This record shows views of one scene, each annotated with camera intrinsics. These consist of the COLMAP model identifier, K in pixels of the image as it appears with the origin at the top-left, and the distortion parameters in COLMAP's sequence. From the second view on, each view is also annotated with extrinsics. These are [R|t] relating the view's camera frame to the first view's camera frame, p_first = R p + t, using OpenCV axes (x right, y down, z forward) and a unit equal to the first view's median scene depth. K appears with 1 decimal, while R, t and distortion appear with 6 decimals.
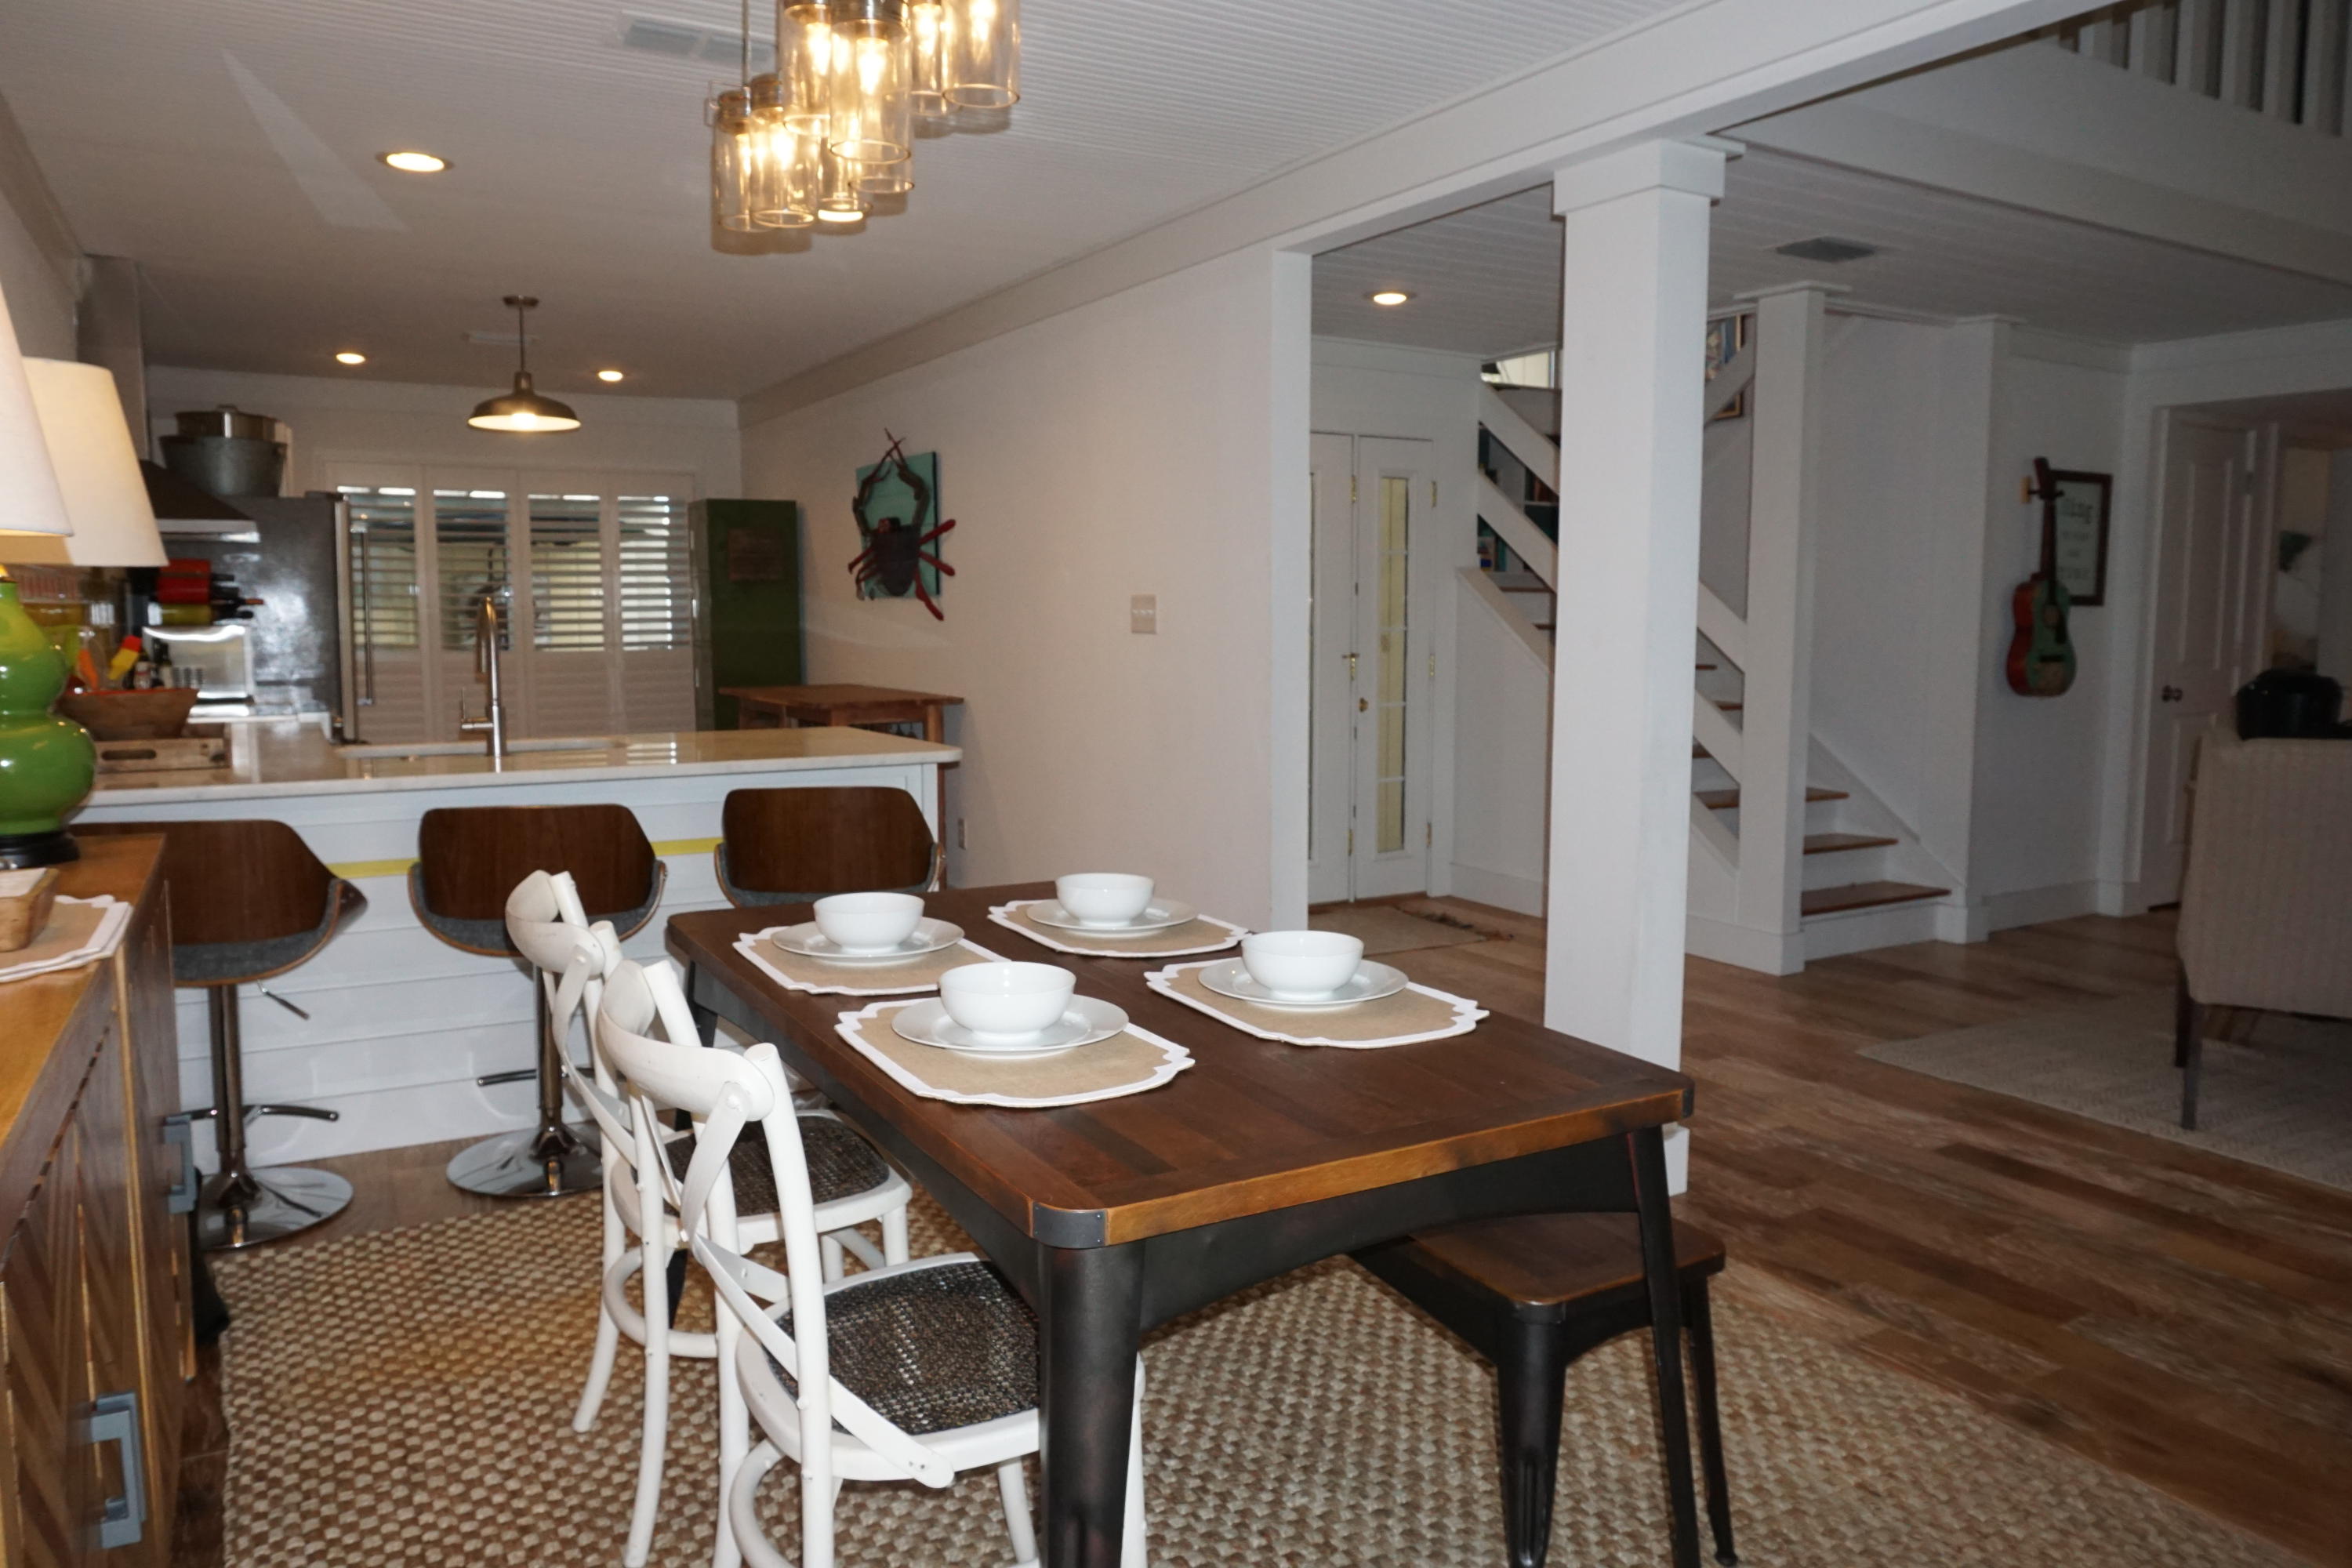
lens RADIAL K [[1574.9, 0, 1171.5], [0, 1574.9, 784.6], [0, 0, 1]] dist [-0.051544, 0.036694]
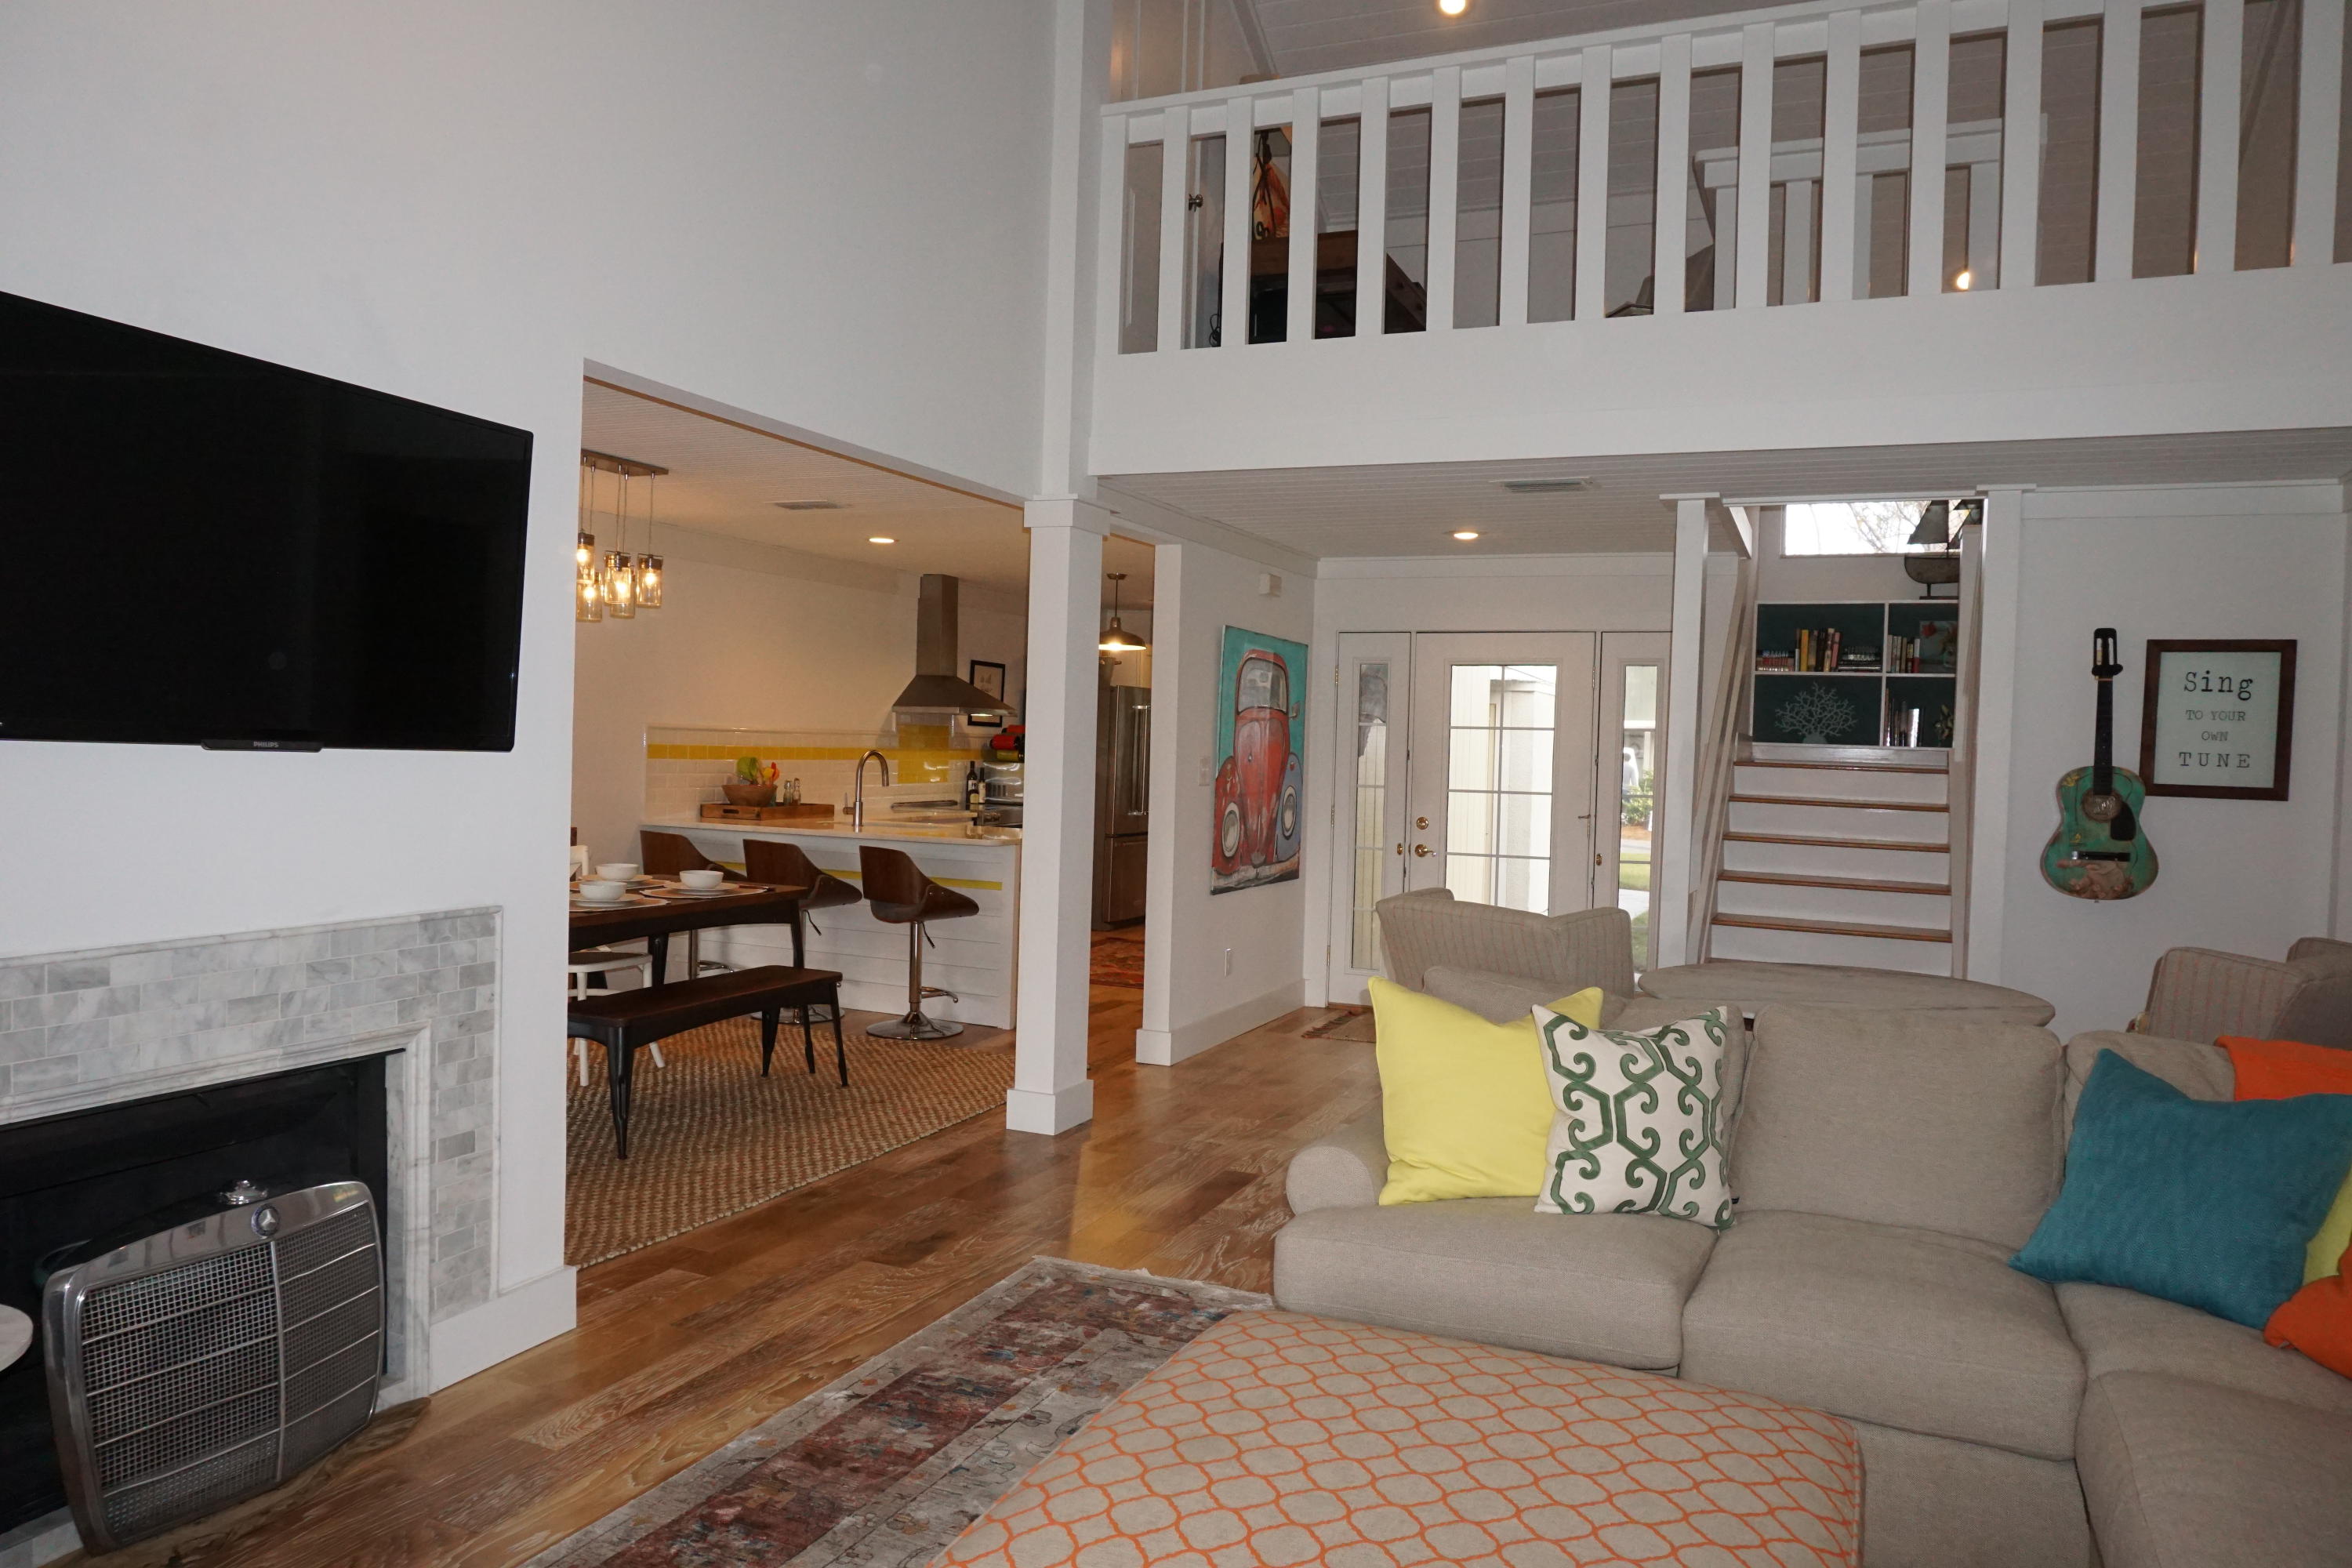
lens RADIAL K [[1574.9, 0, 1175.8], [0, 1574.9, 776.3], [0, 0, 1]] dist [-0.051544, 0.036694]
pose [[0.596620, 0.033866, -0.801809, 1.650159], [-0.116453, 0.992188, -0.044745, -0.044234], [0.794030, 0.120068, 0.595903, 0.106399]]
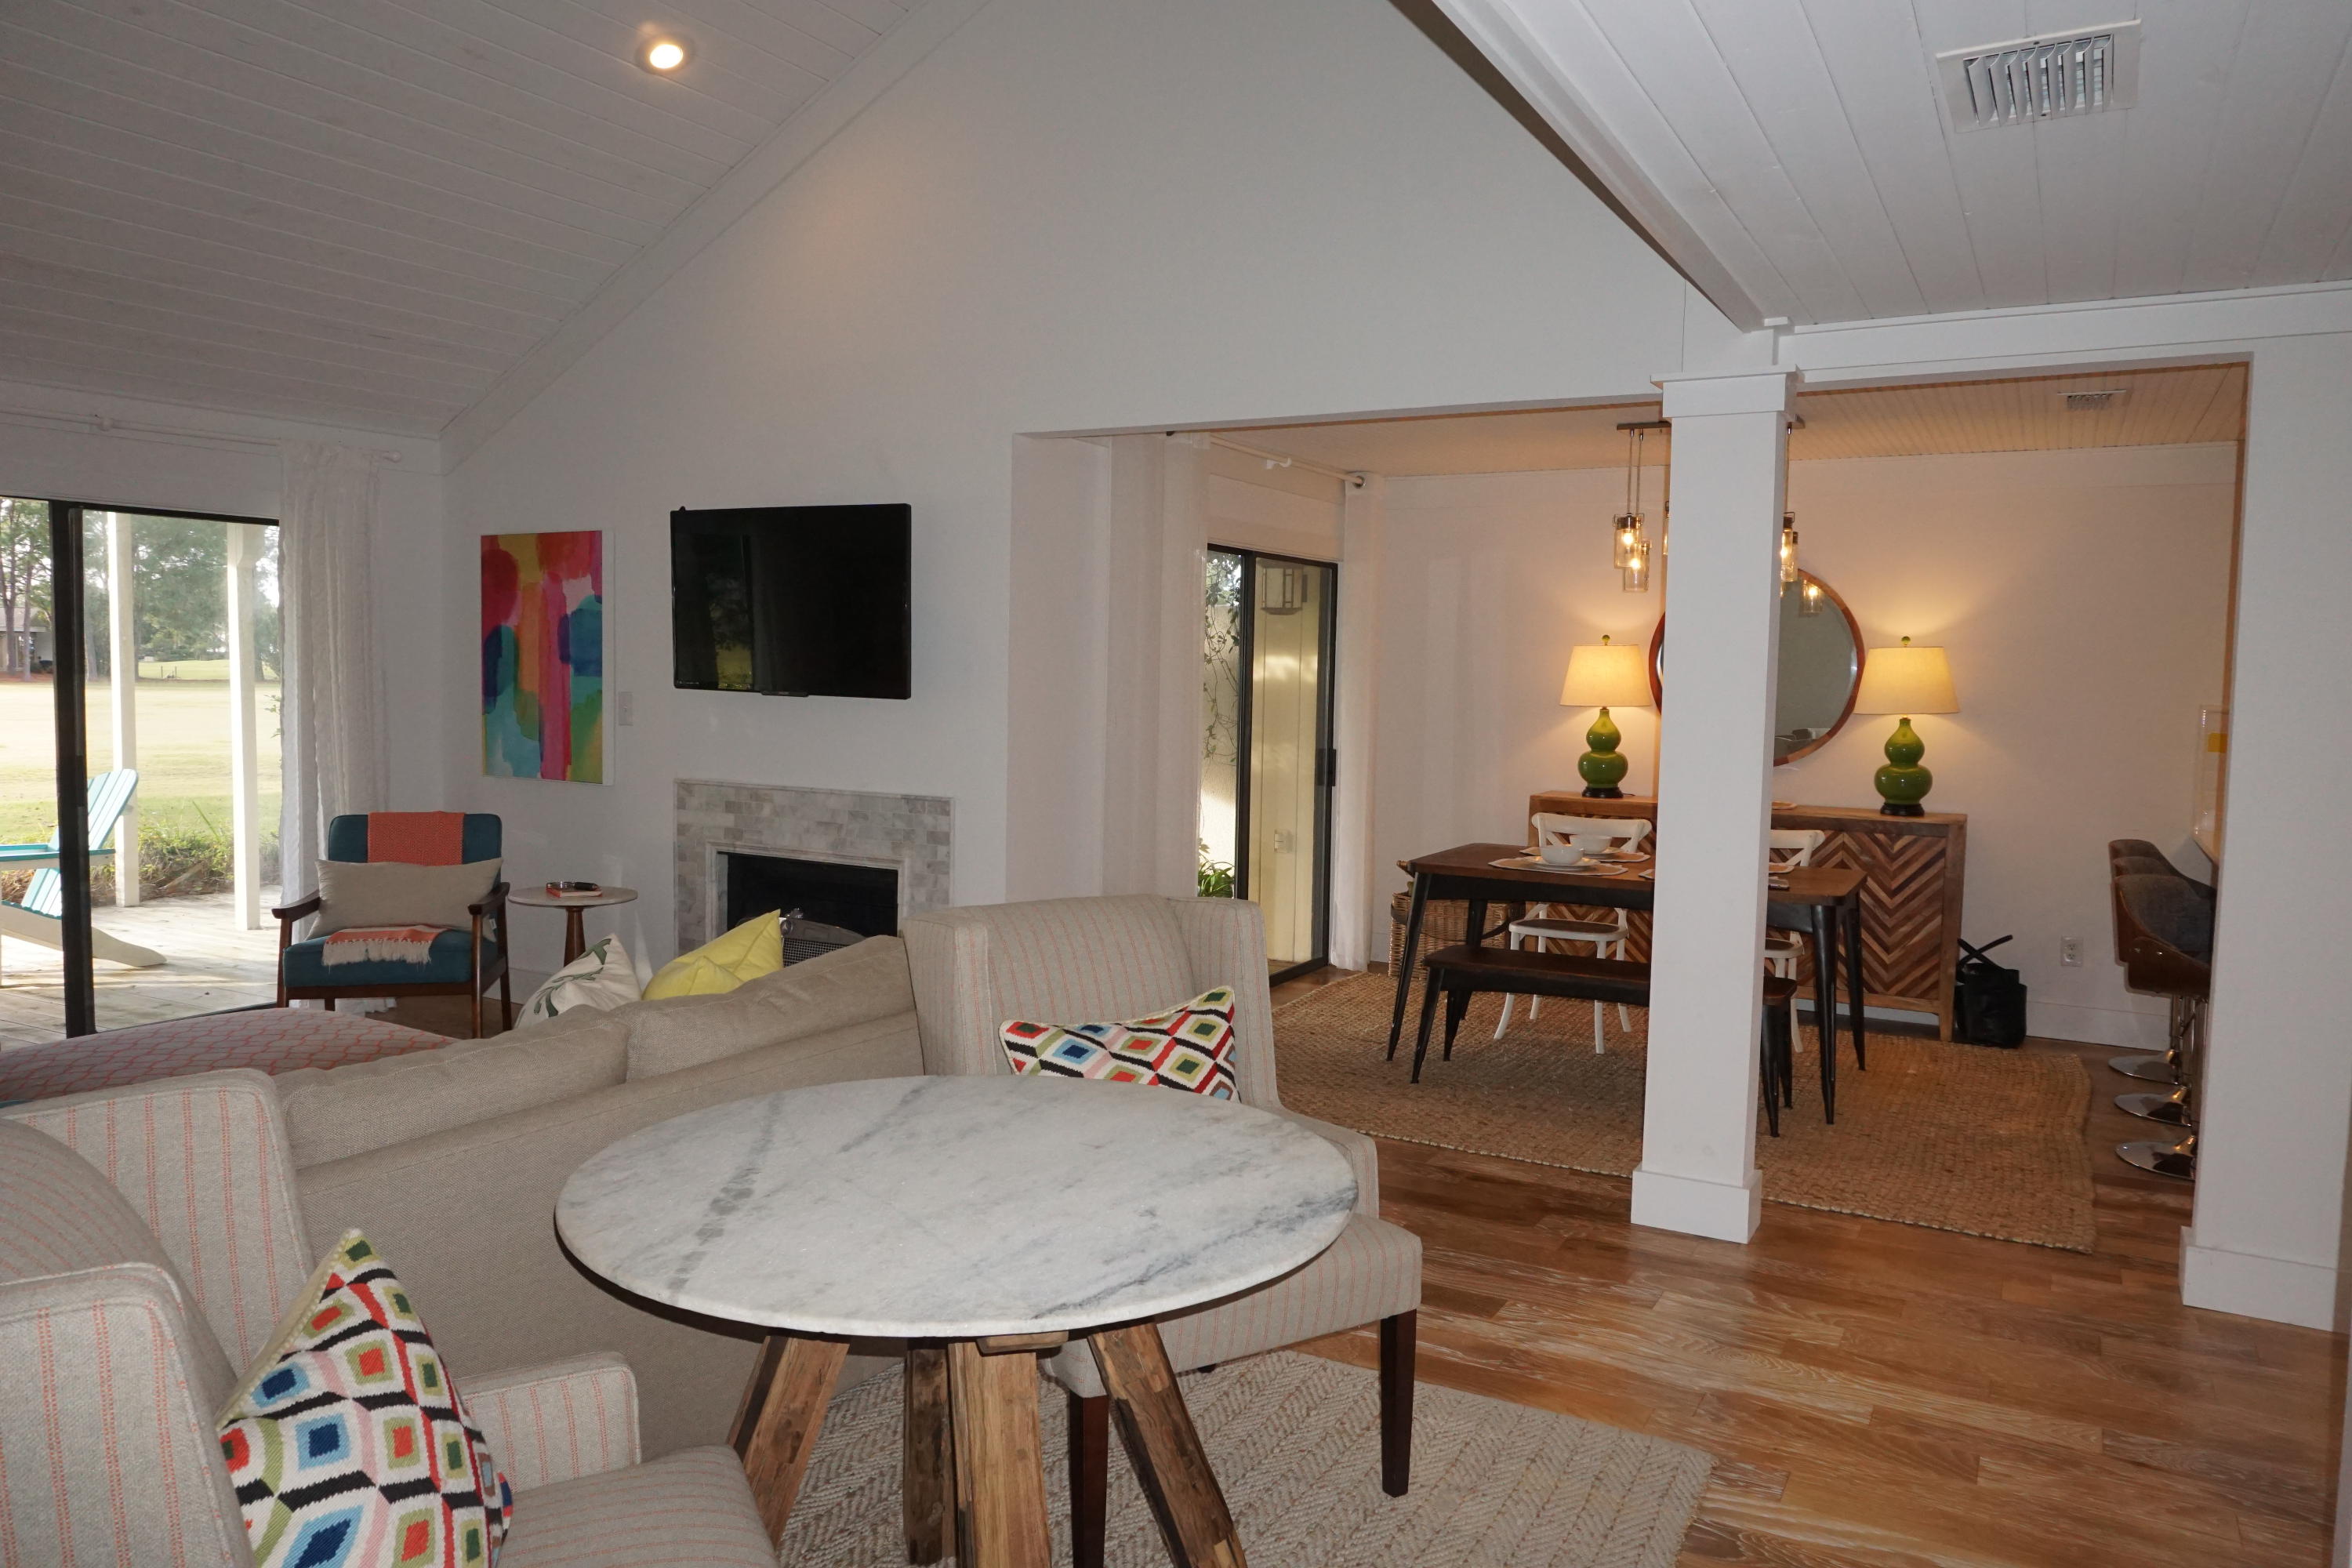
lens RADIAL K [[1574.9, 0, 1173.6], [0, 1574.9, 777.0], [0, 0, 1]] dist [-0.051544, 0.036694]
pose [[-0.861870, 0.014202, -0.506930, 1.229725], [-0.077185, 0.984288, 0.158804, -0.241431], [0.501220, 0.175996, -0.847233, 1.768161]]
